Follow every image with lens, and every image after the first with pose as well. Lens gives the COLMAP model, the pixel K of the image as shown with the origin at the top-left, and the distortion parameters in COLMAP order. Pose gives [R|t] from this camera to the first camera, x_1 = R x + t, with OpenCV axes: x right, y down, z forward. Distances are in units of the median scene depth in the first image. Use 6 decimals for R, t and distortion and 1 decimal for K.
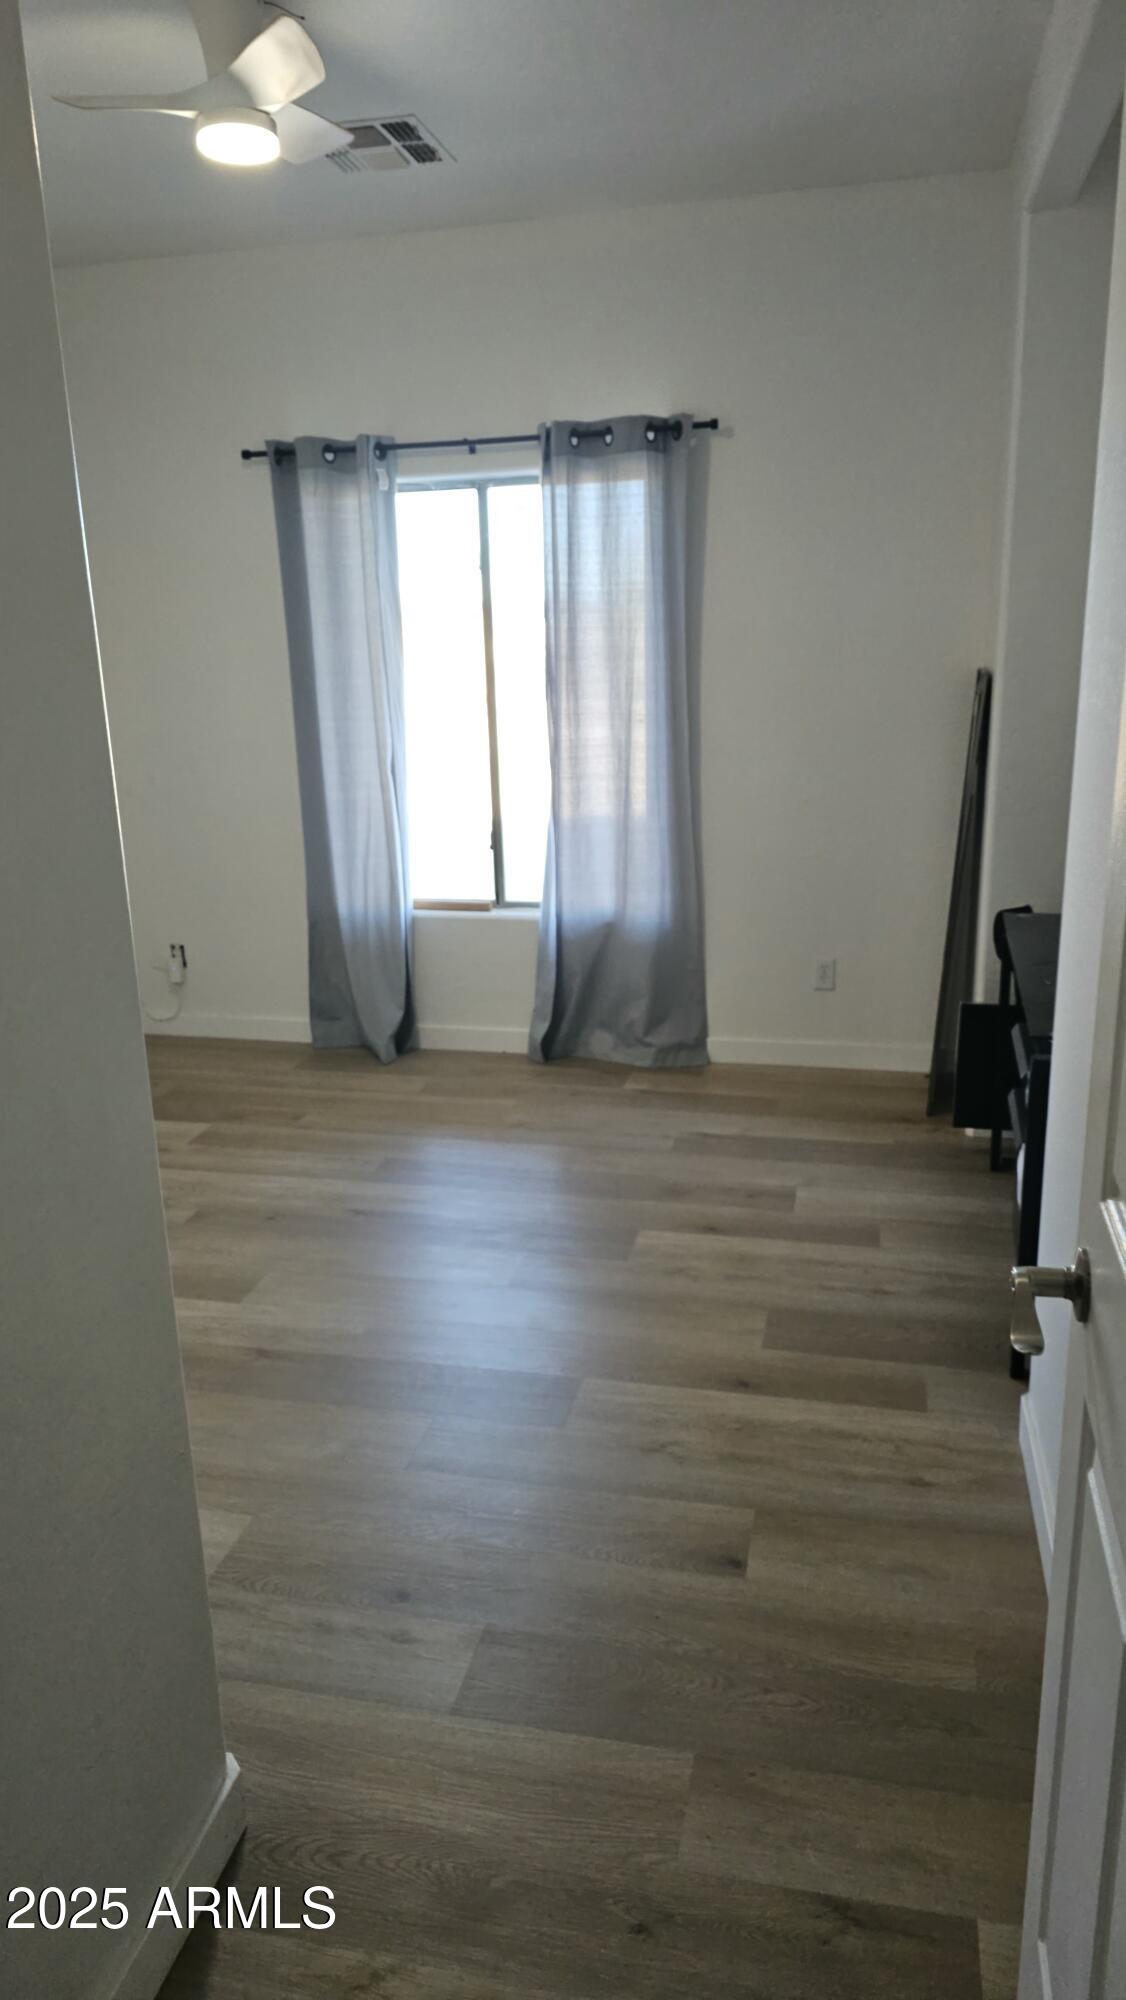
lens RADIAL K [[1326.6, 0, 565.3], [0, 1326.6, 1031.4], [0, 0, 1]] dist [0.029734, 0.001053]
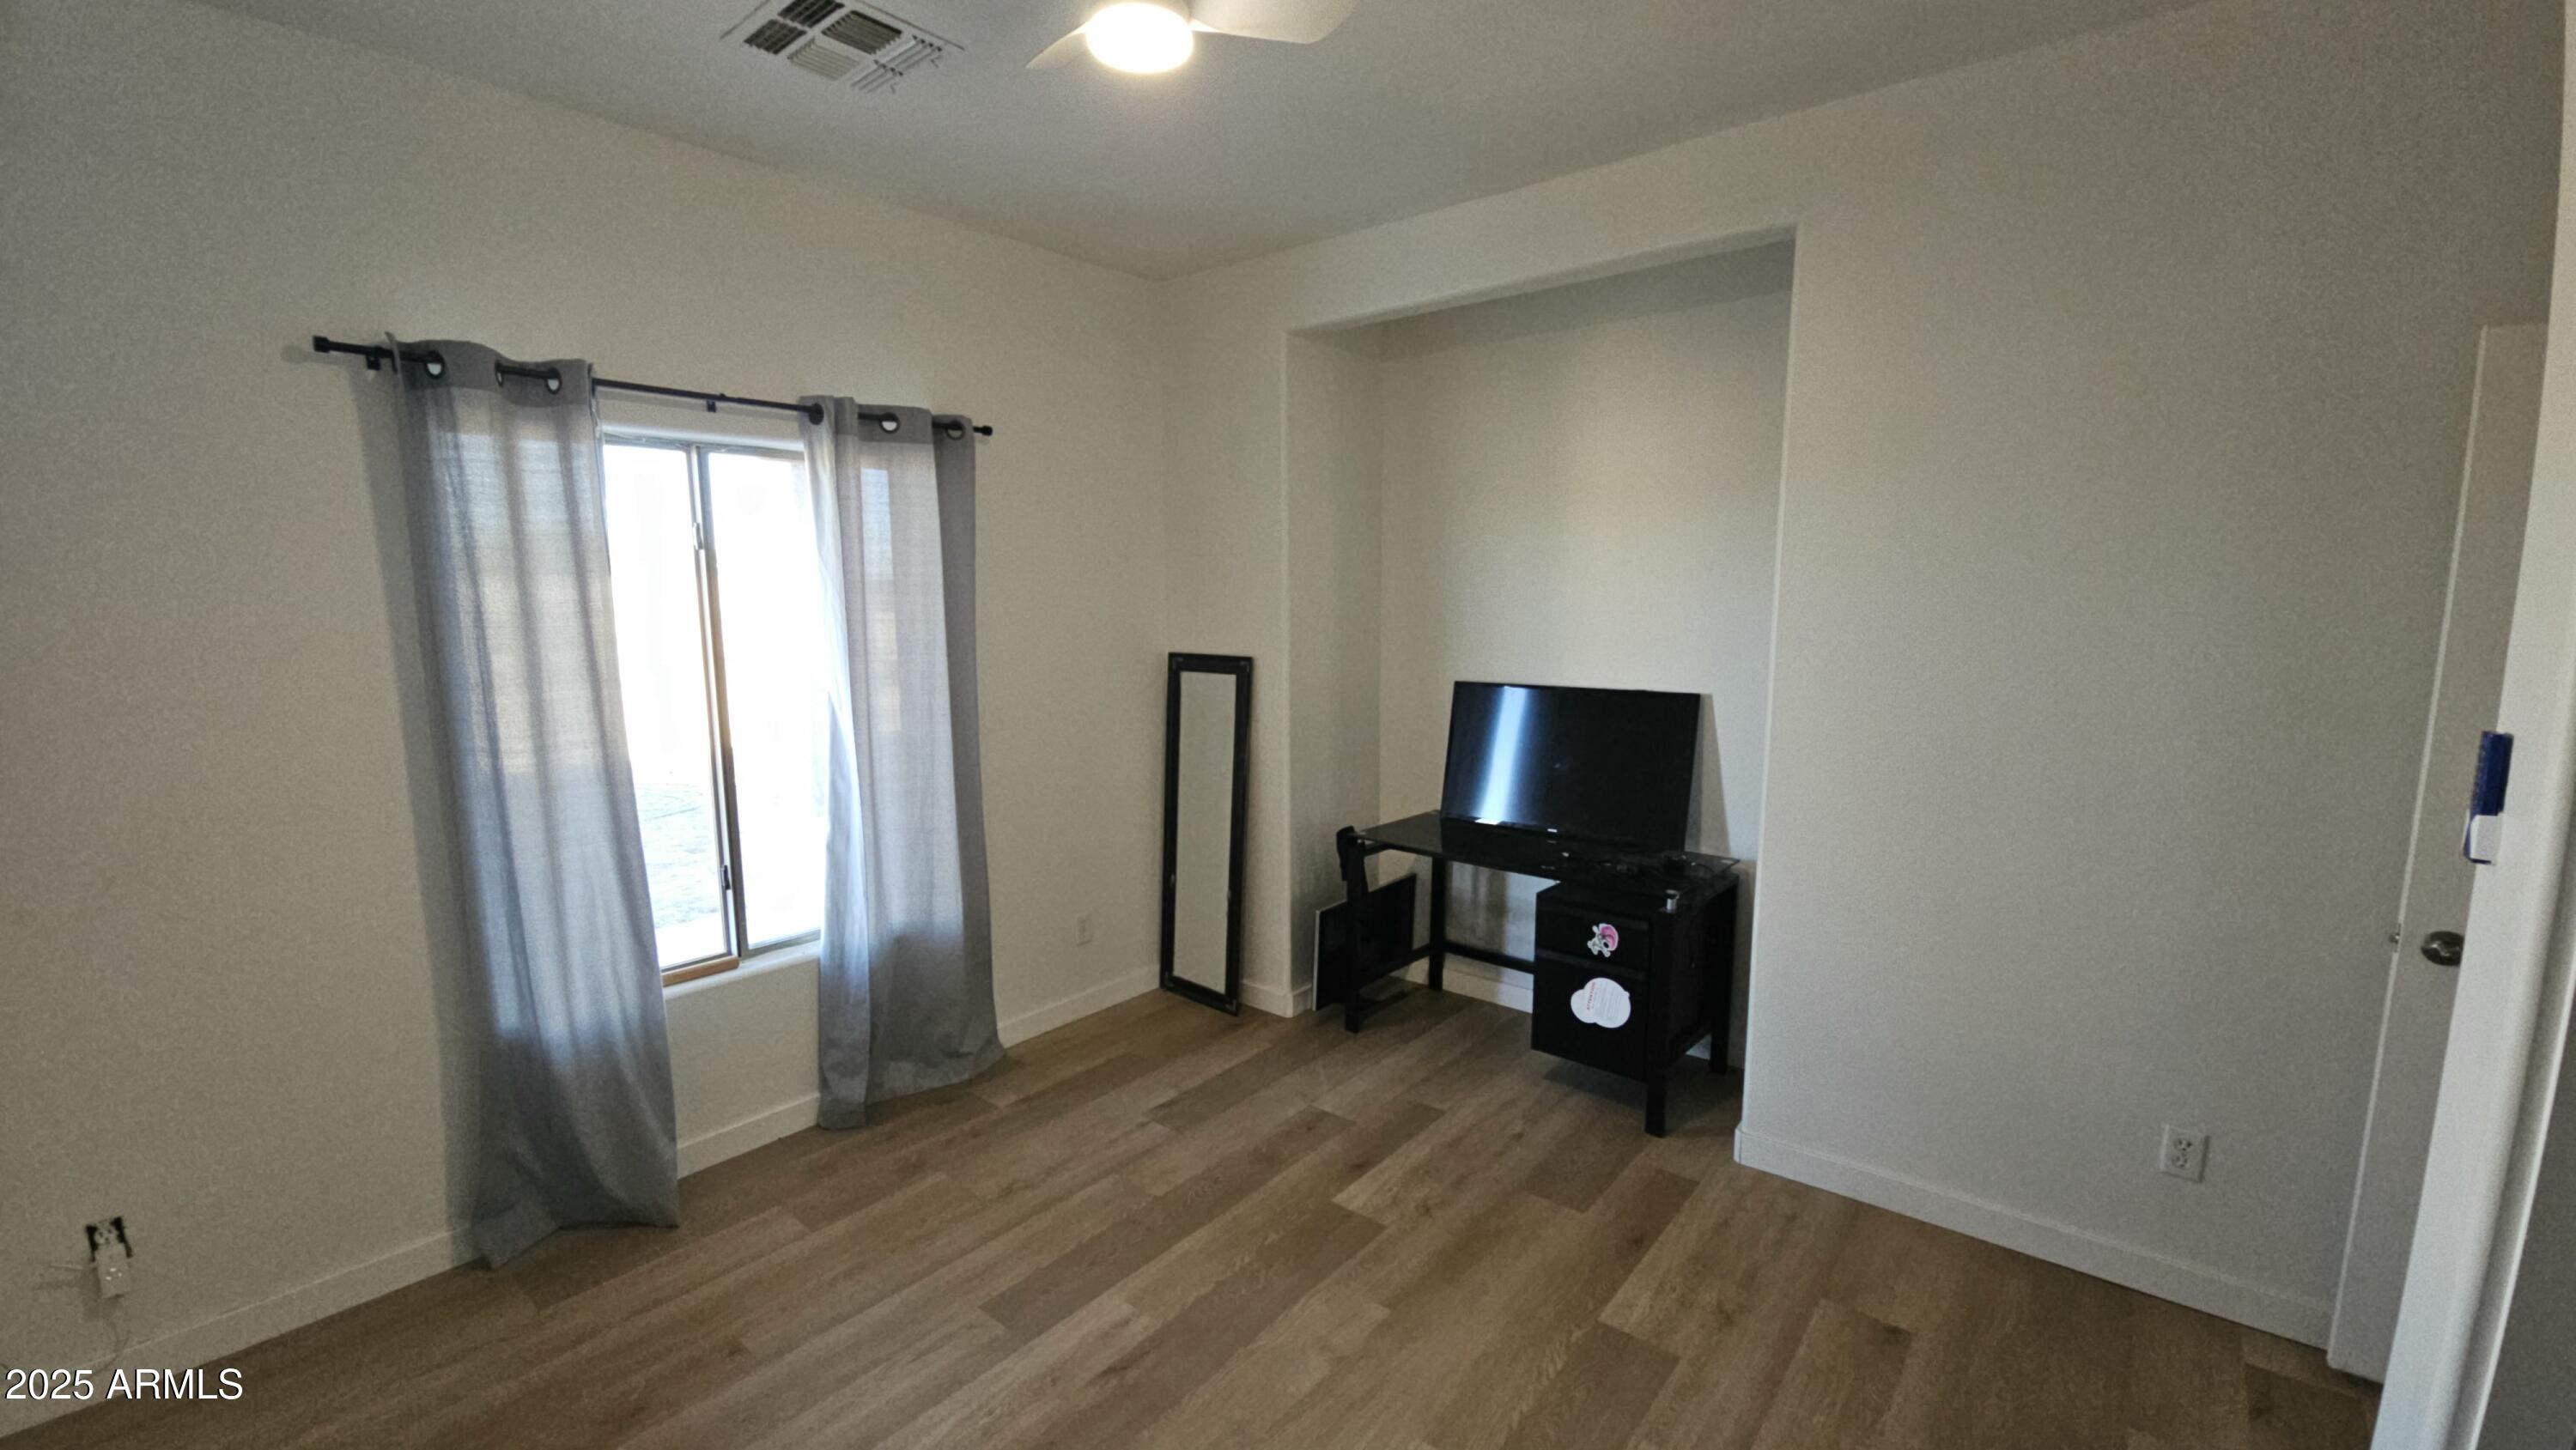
lens RADIAL K [[1047.1, 0, 1284.7], [0, 1047.1, 742.7], [0, 0, 1]] dist [-0.001487, -0.000546]
pose [[0.447418, -0.102945, 0.888380, -0.487082], [0.245738, 0.969269, -0.011443, -0.145037], [-0.859901, 0.223429, 0.458966, 0.450980]]
